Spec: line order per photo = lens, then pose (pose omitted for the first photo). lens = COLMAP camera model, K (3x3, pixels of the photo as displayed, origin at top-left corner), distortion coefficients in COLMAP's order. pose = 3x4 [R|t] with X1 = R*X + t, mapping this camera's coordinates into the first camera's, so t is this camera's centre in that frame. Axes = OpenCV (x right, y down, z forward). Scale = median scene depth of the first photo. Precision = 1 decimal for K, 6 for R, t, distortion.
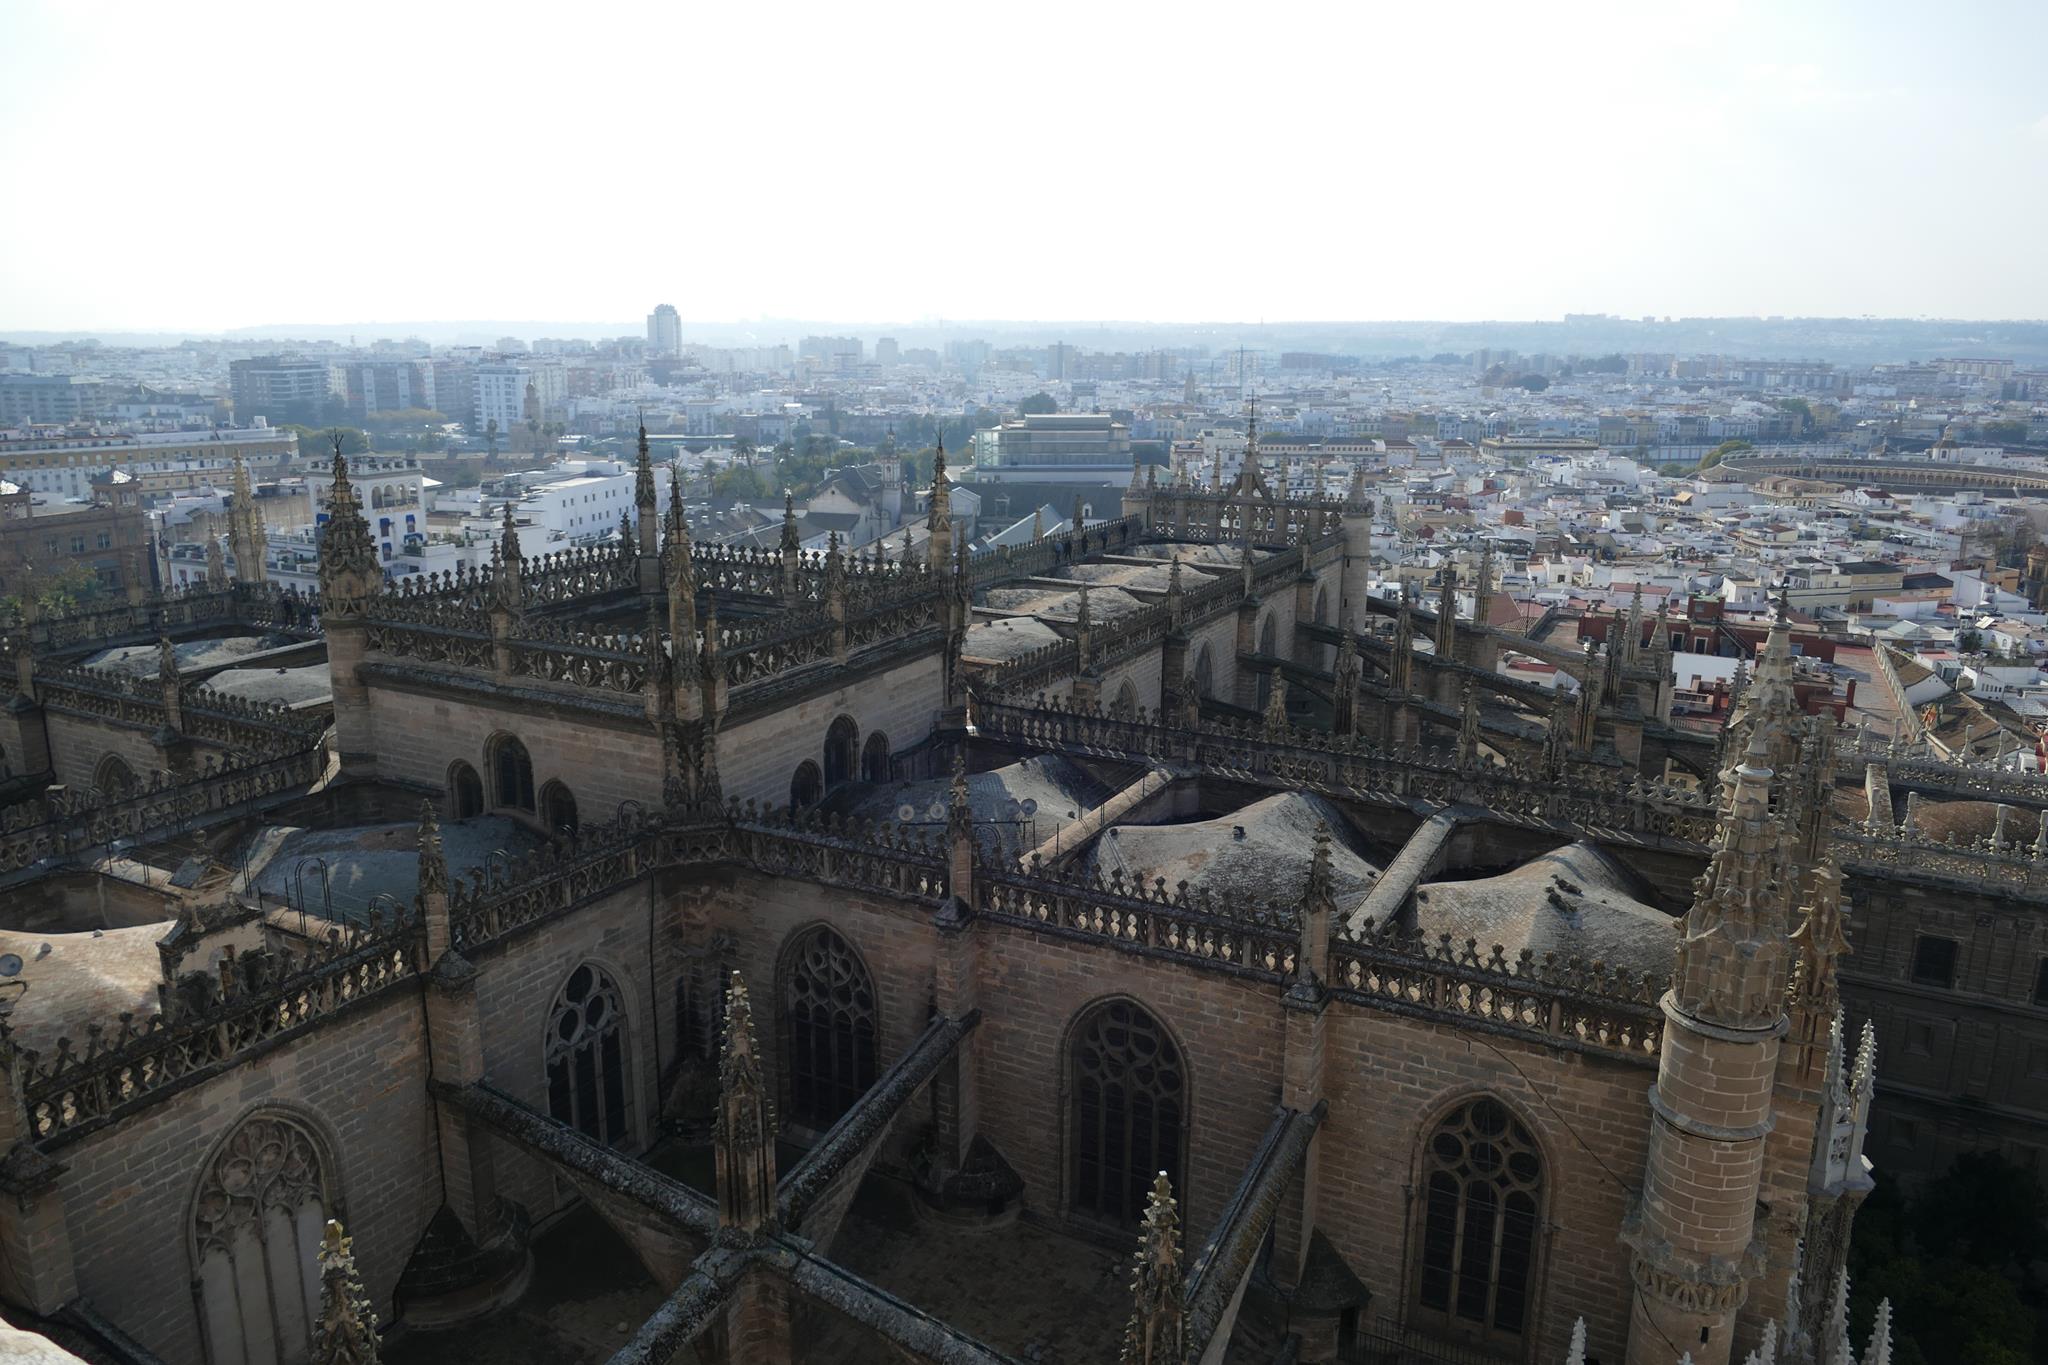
lens RADIAL K [[1473.6, 0, 1023.7], [0, 1473.6, 673.1], [0, 0, 1]] dist [-0.010904, 0.002507]
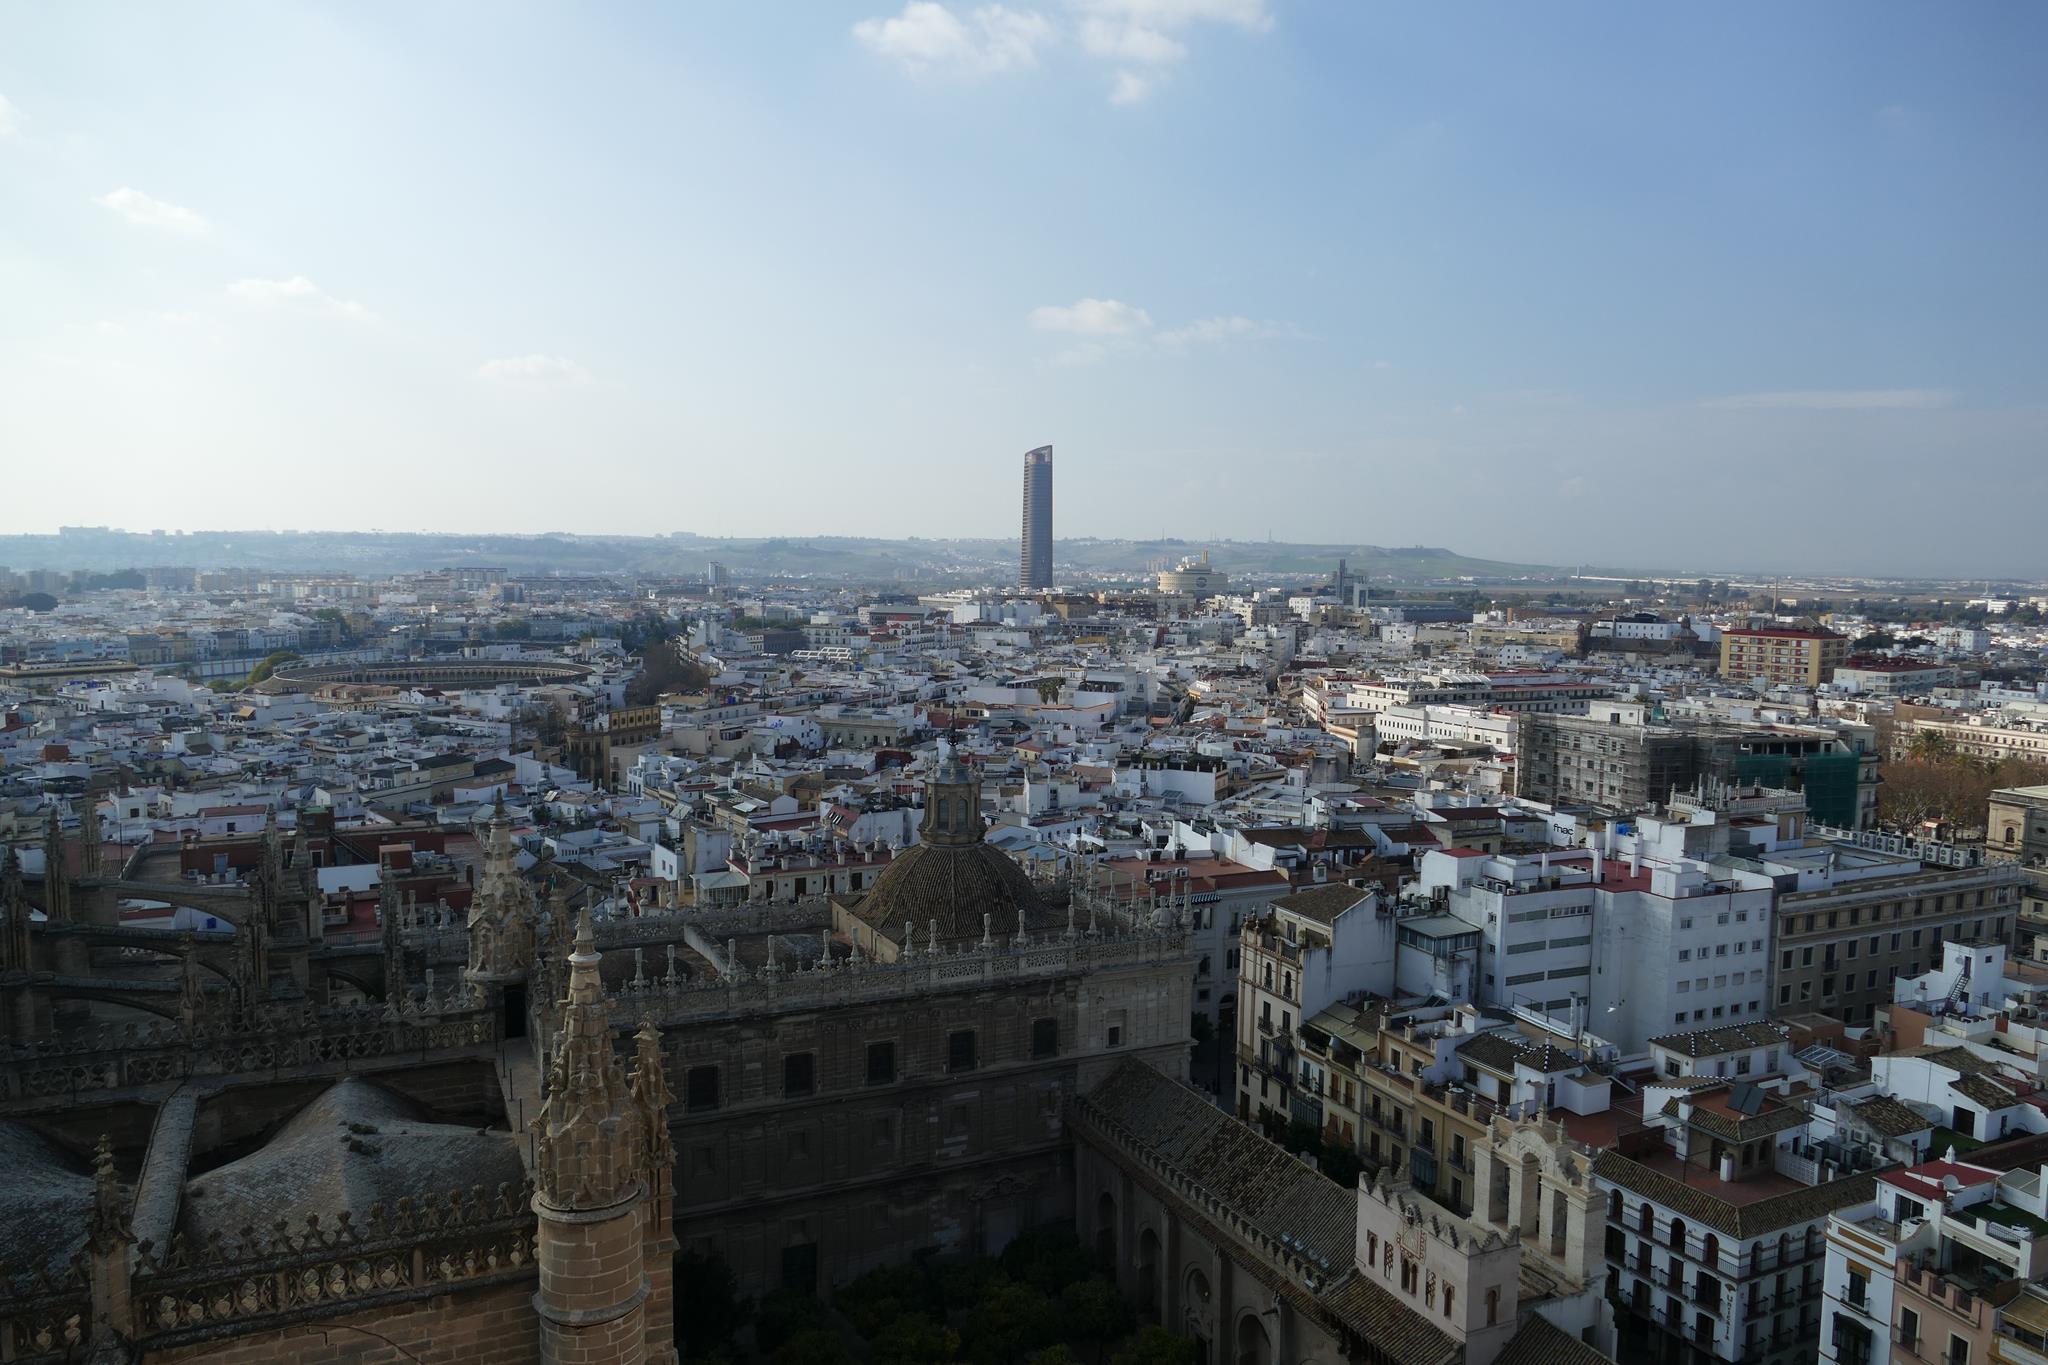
lens RADIAL K [[1473.6, 0, 1024.3], [0, 1473.6, 672.4], [0, 0, 1]] dist [-0.010904, 0.002507]
pose [[0.599961, -0.069957, 0.796965, -0.103474], [0.181756, 0.982040, -0.050624, -0.017098], [-0.779110, 0.175226, 0.601901, 0.053067]]
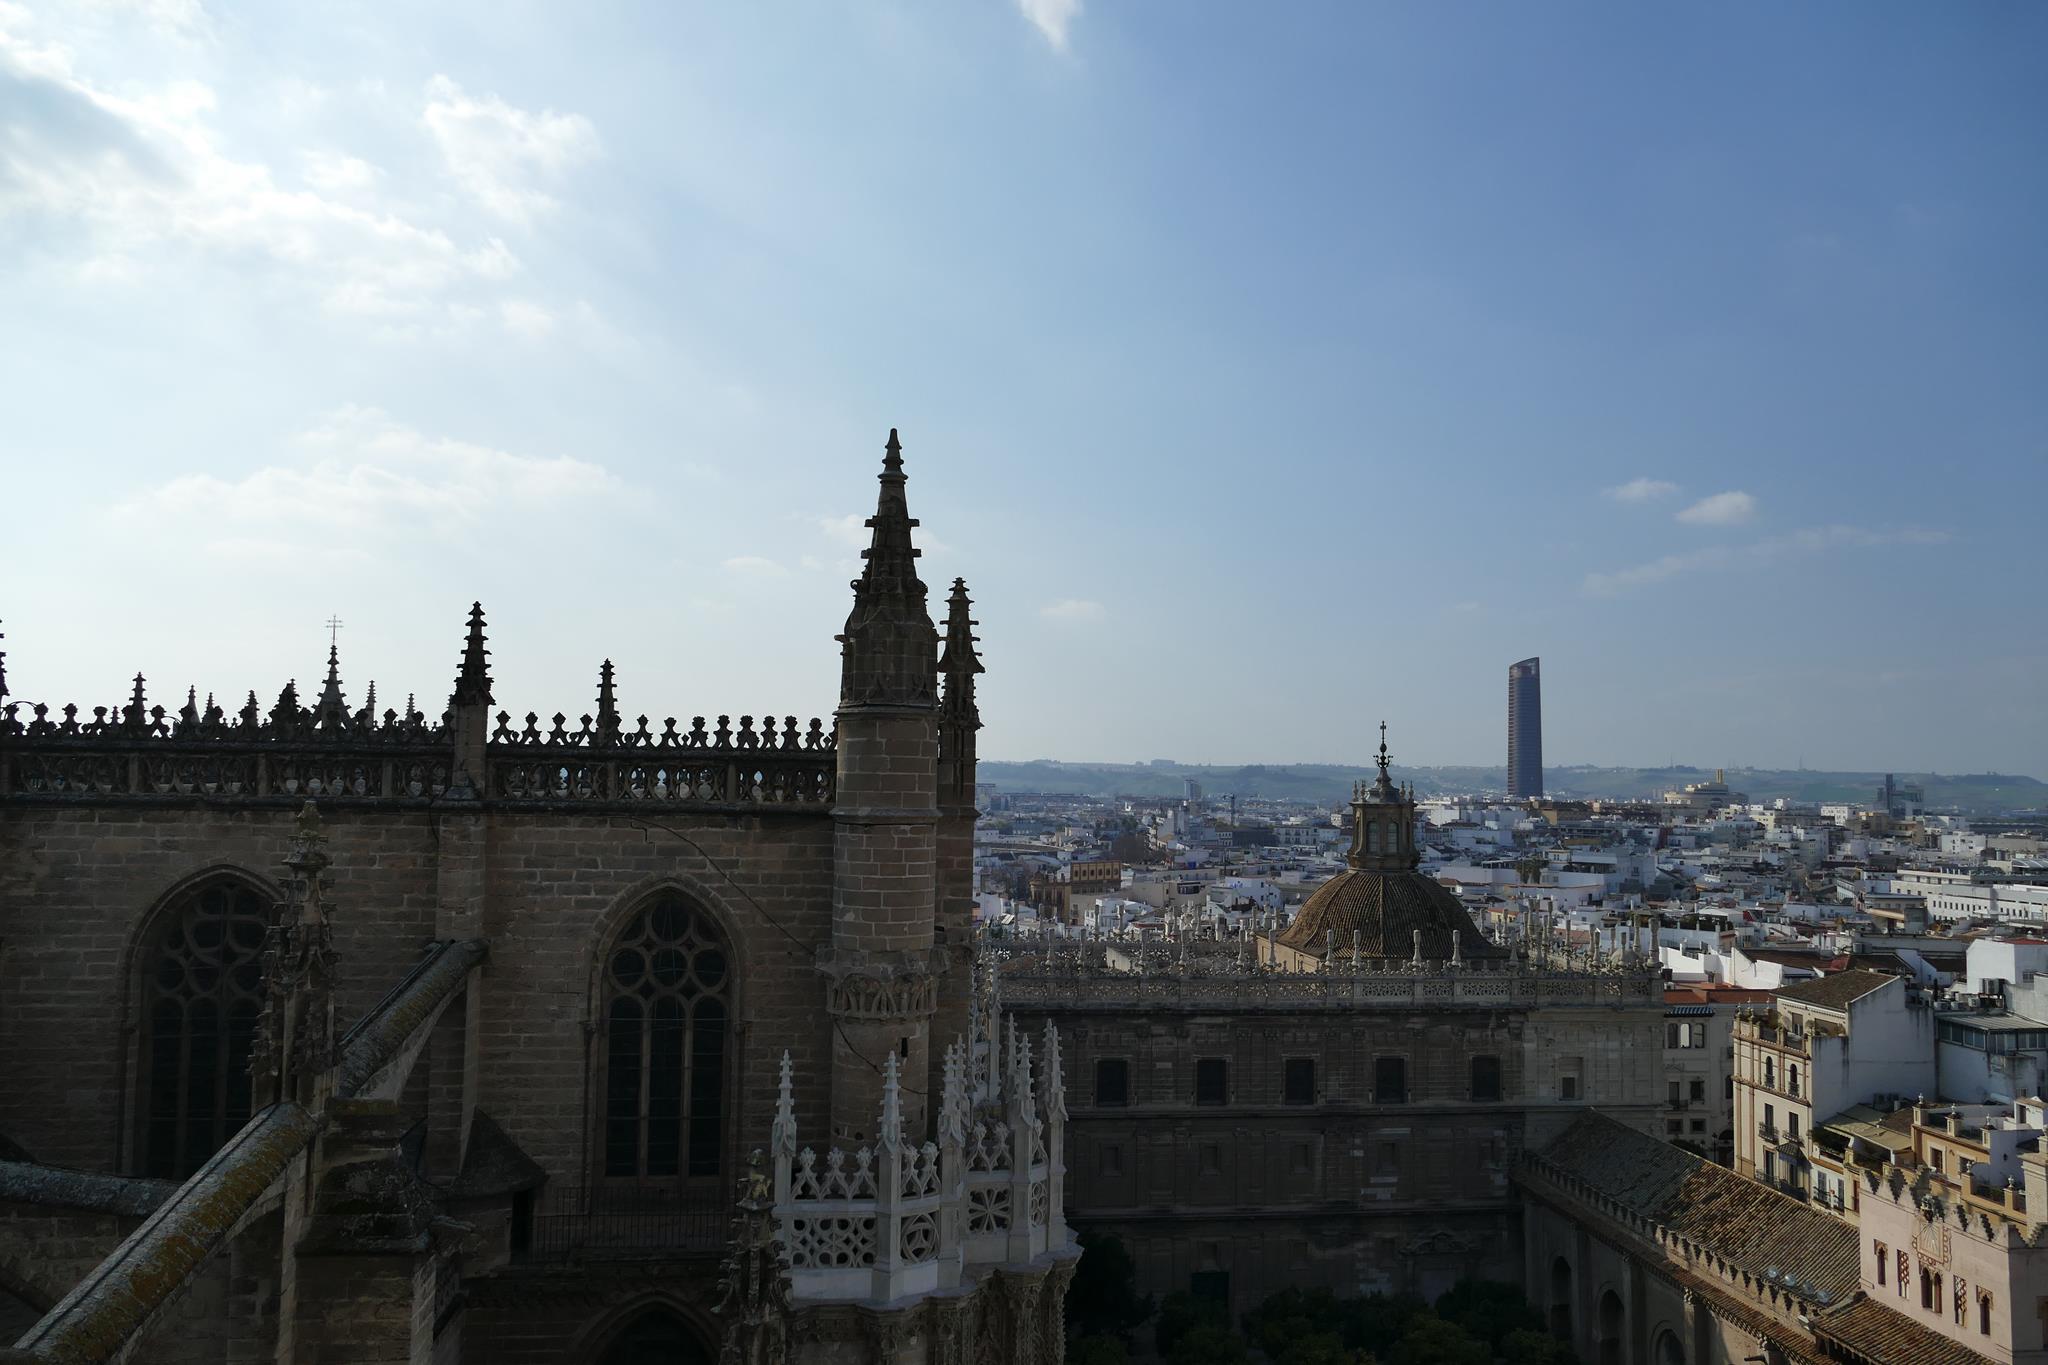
lens RADIAL K [[1473.6, 0, 1022.7], [0, 1473.6, 676.6], [0, 0, 1]] dist [-0.010904, 0.002507]
pose [[0.823553, 0.045430, 0.565417, -0.029090], [0.125970, 0.957249, -0.260394, 0.360201], [-0.553075, 0.285674, 0.782623, 0.086411]]
